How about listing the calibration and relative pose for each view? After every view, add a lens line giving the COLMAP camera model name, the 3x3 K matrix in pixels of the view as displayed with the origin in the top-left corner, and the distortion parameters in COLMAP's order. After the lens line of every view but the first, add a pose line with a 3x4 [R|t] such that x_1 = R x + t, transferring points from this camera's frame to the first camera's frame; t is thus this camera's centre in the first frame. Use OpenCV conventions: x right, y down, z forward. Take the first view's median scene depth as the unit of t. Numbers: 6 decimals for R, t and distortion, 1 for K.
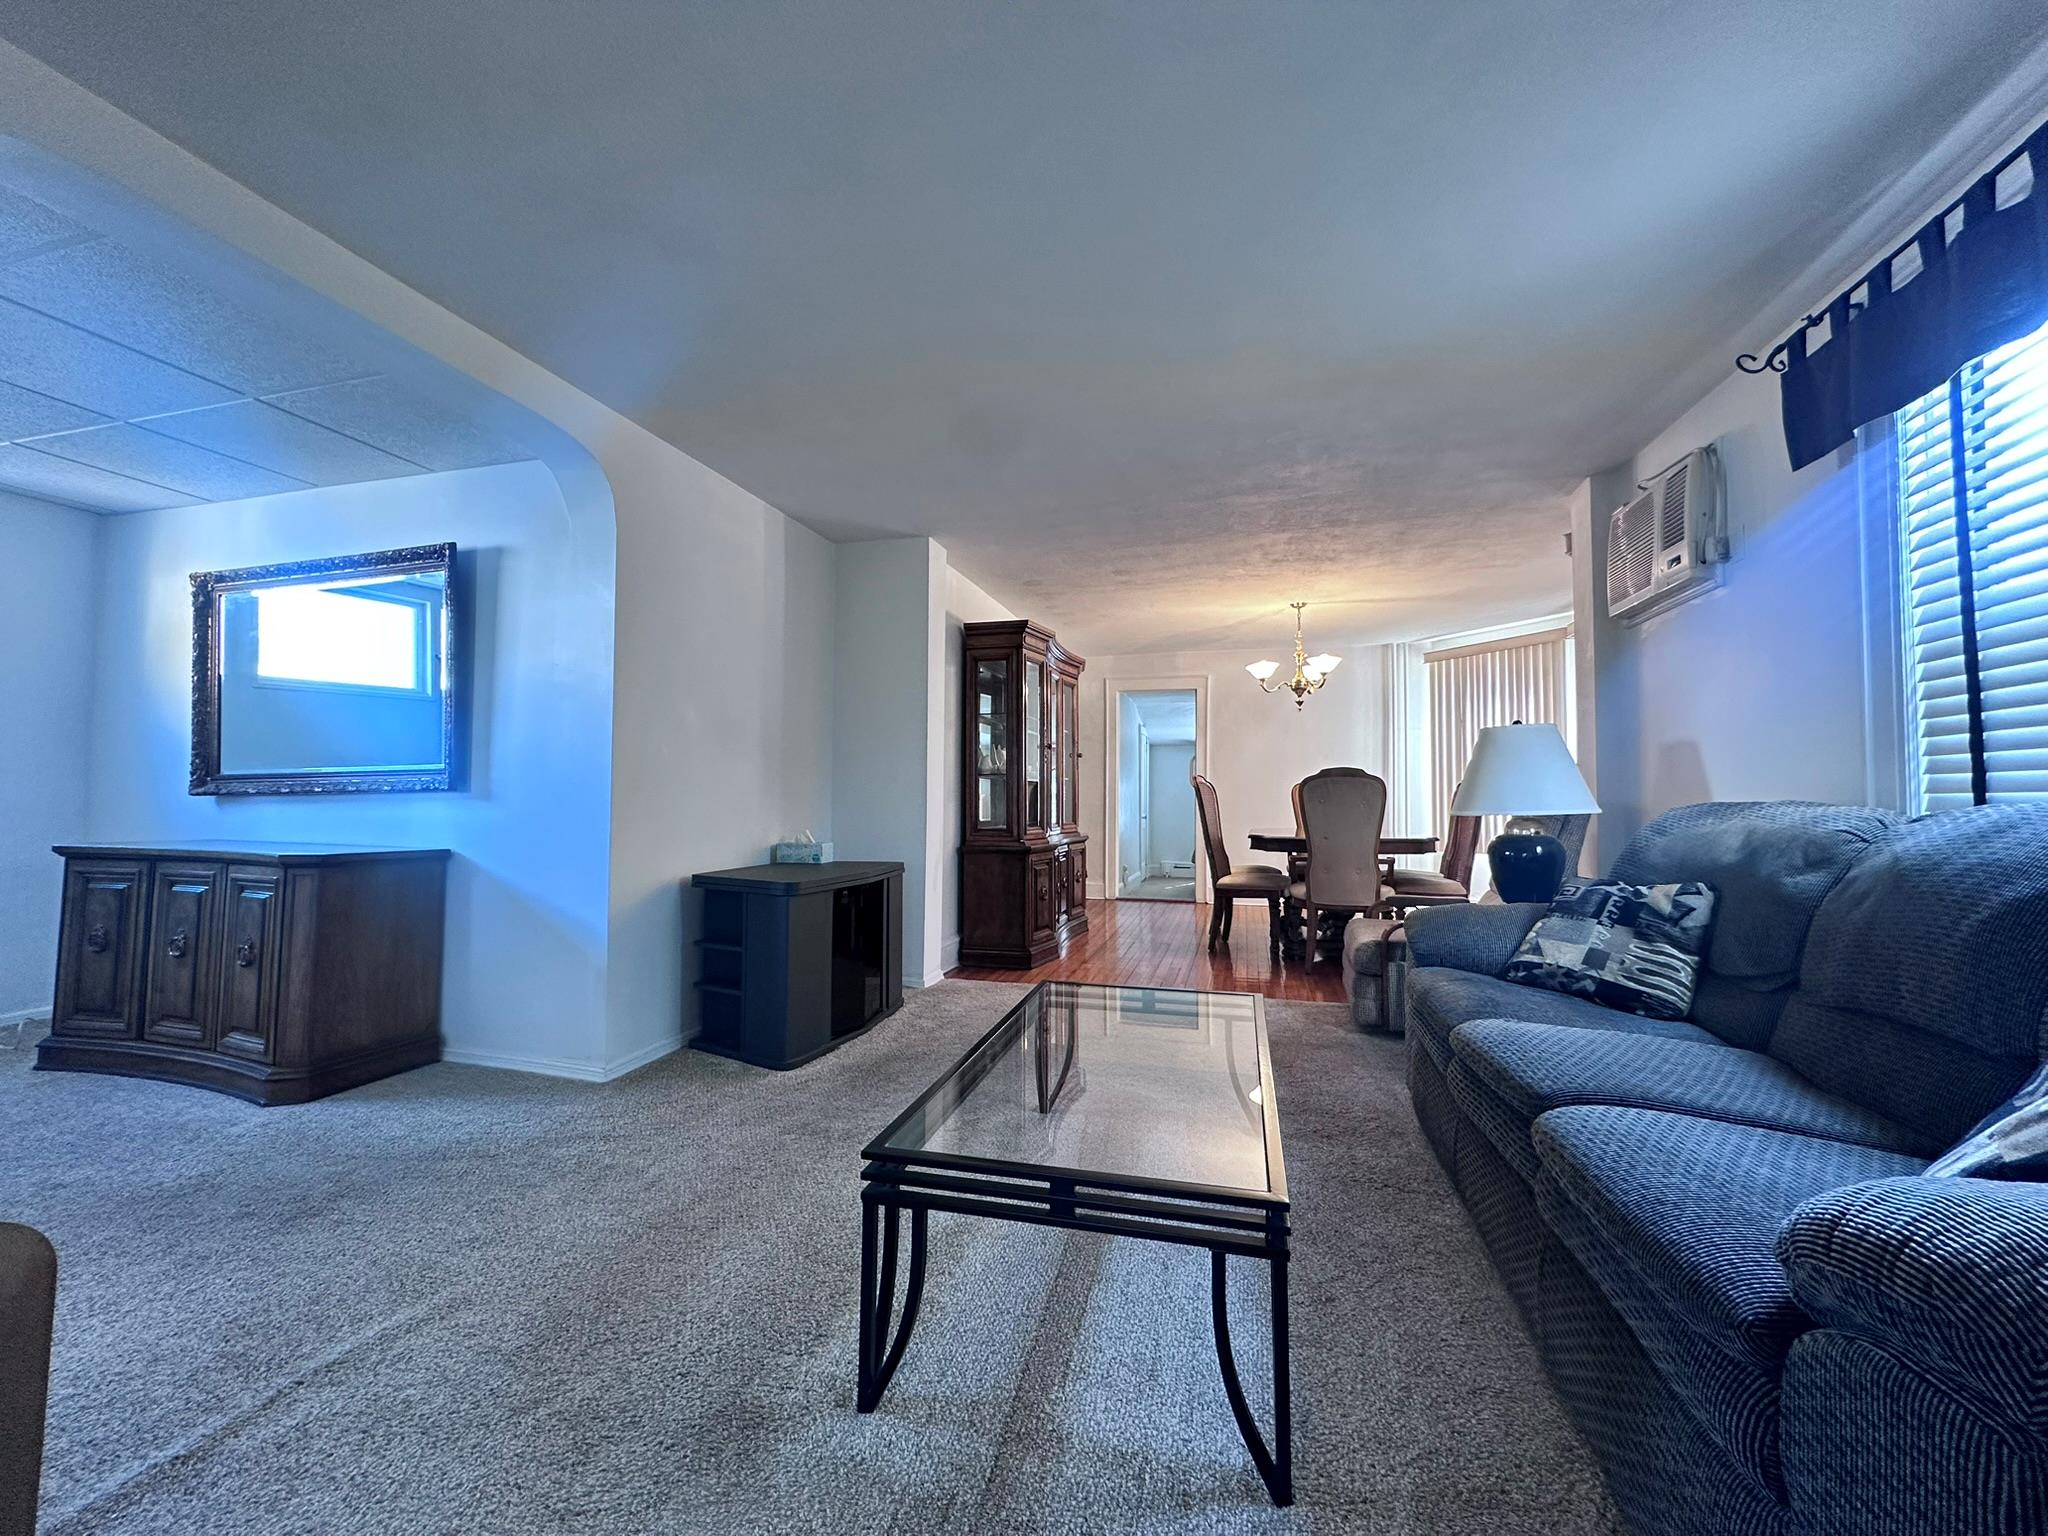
lens RADIAL K [[820.4, 0, 1021.0], [0, 820.4, 766.6], [0, 0, 1]] dist [-0.000501, -0.000173]
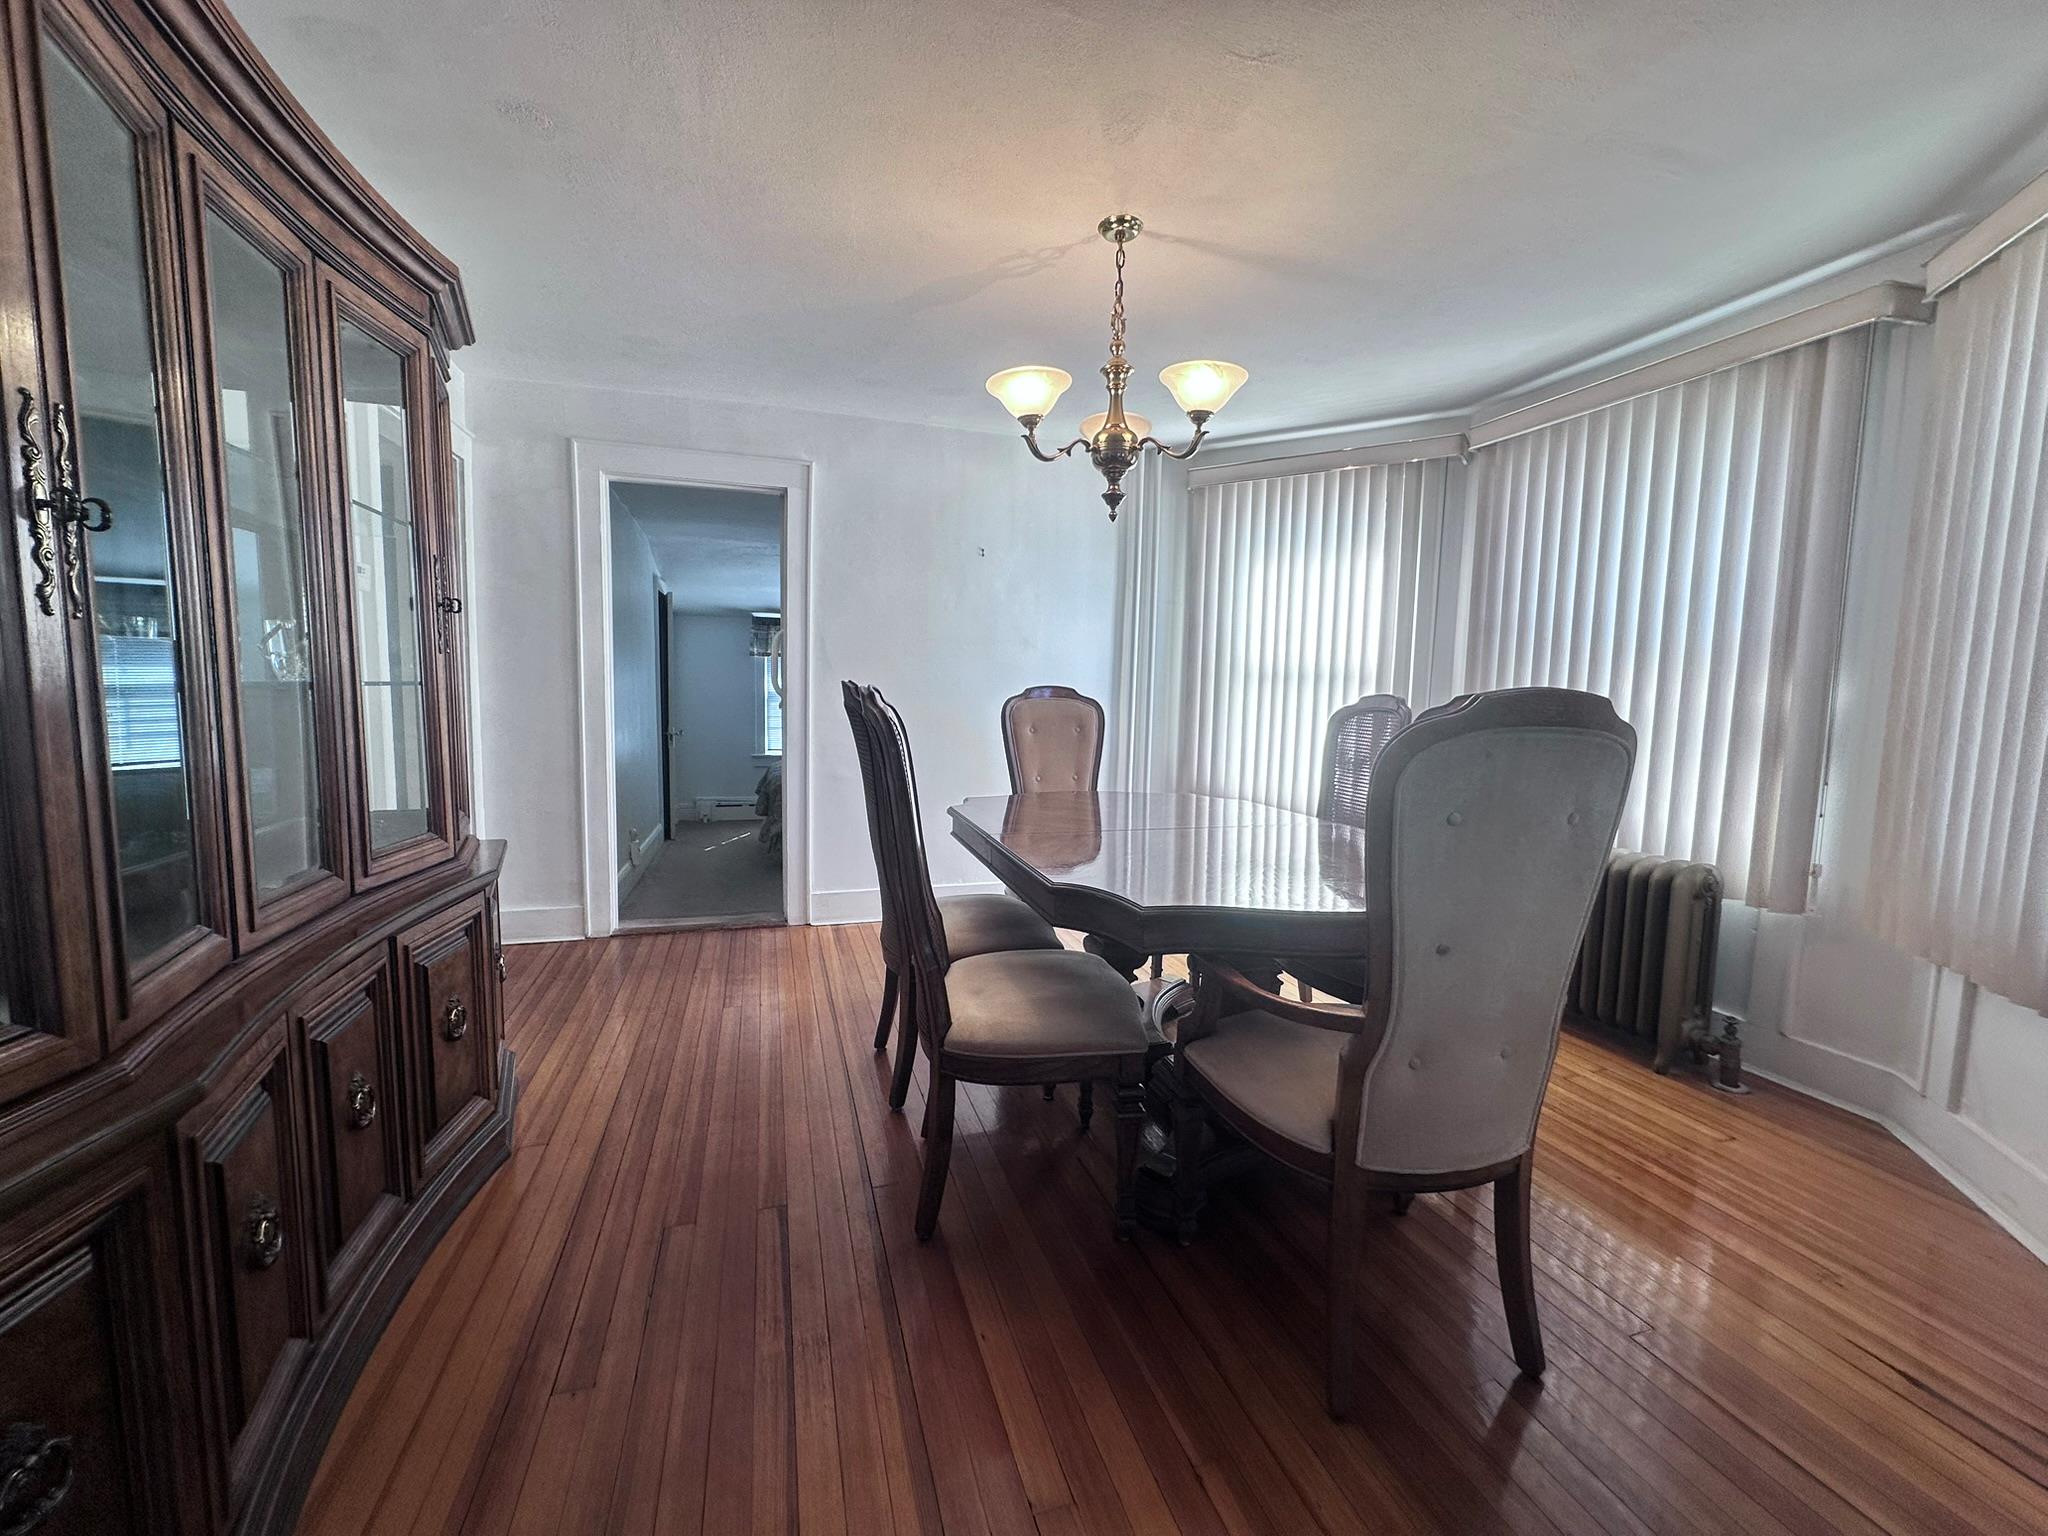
lens RADIAL K [[820.4, 0, 1019.5], [0, 820.4, 777.7], [0, 0, 1]] dist [-0.000501, -0.000173]
pose [[0.847245, -0.042895, 0.529467, 0.143054], [-0.037610, 0.989389, 0.140339, 0.000050], [-0.529869, -0.138814, 0.836642, 1.050757]]
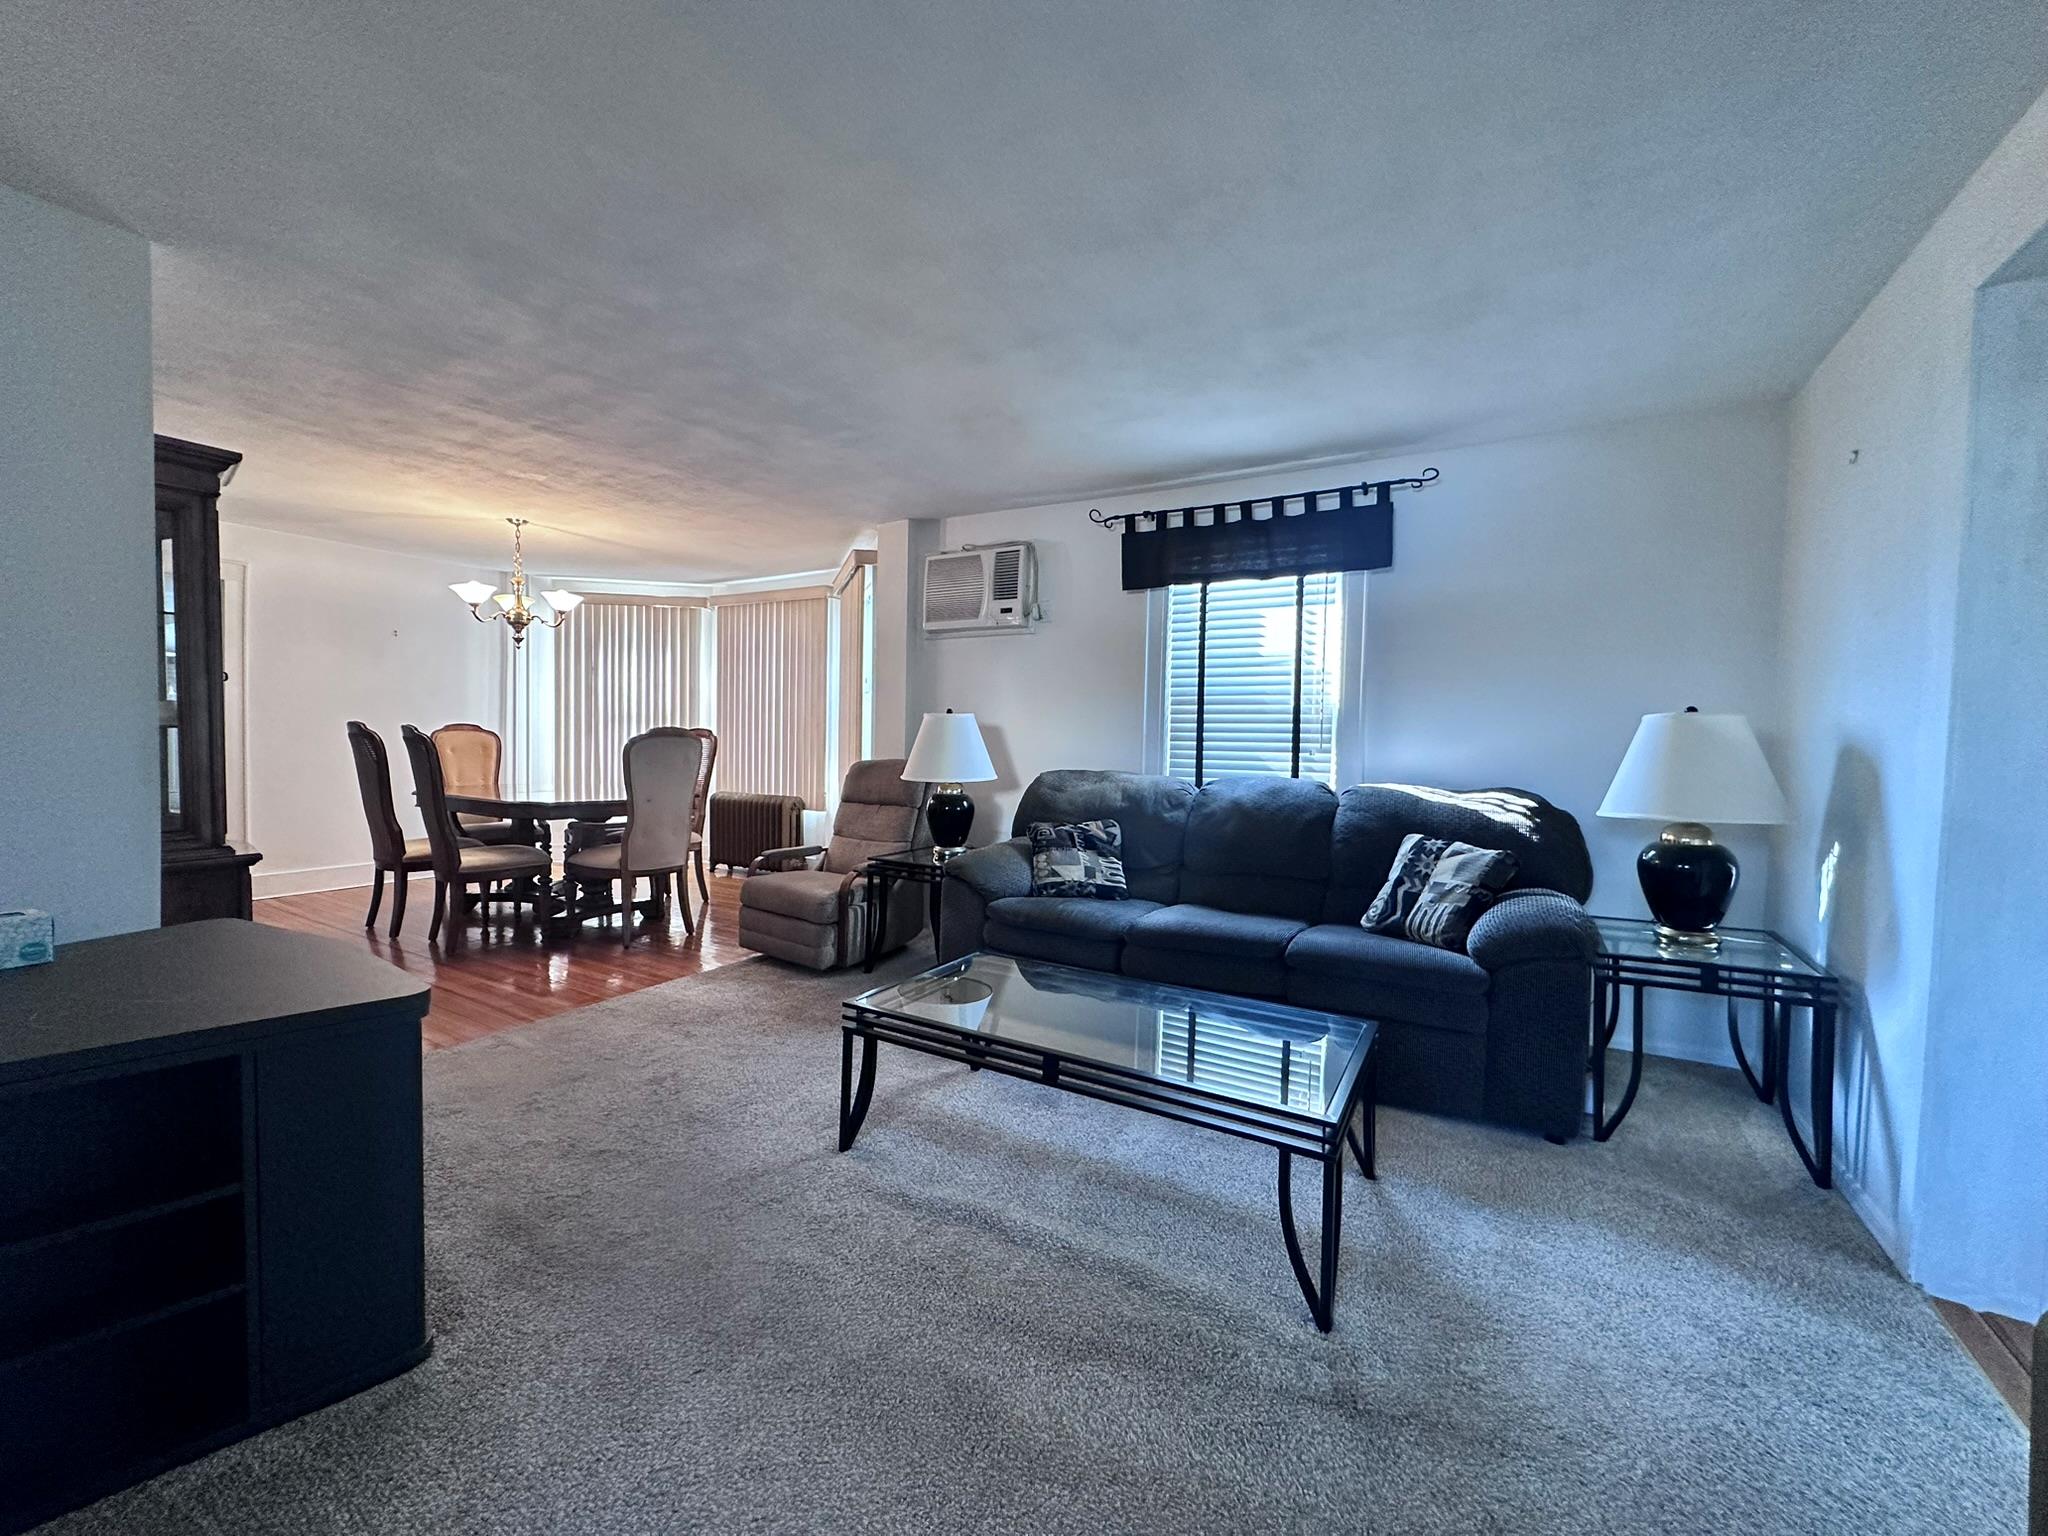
lens RADIAL K [[820.4, 0, 1018.1], [0, 820.4, 764.2], [0, 0, 1]] dist [-0.000501, -0.000173]
pose [[0.259878, -0.034342, 0.965031, -0.529820], [-0.054497, 0.997253, 0.050164, -0.031592], [-0.964103, -0.065628, 0.257292, 0.430718]]
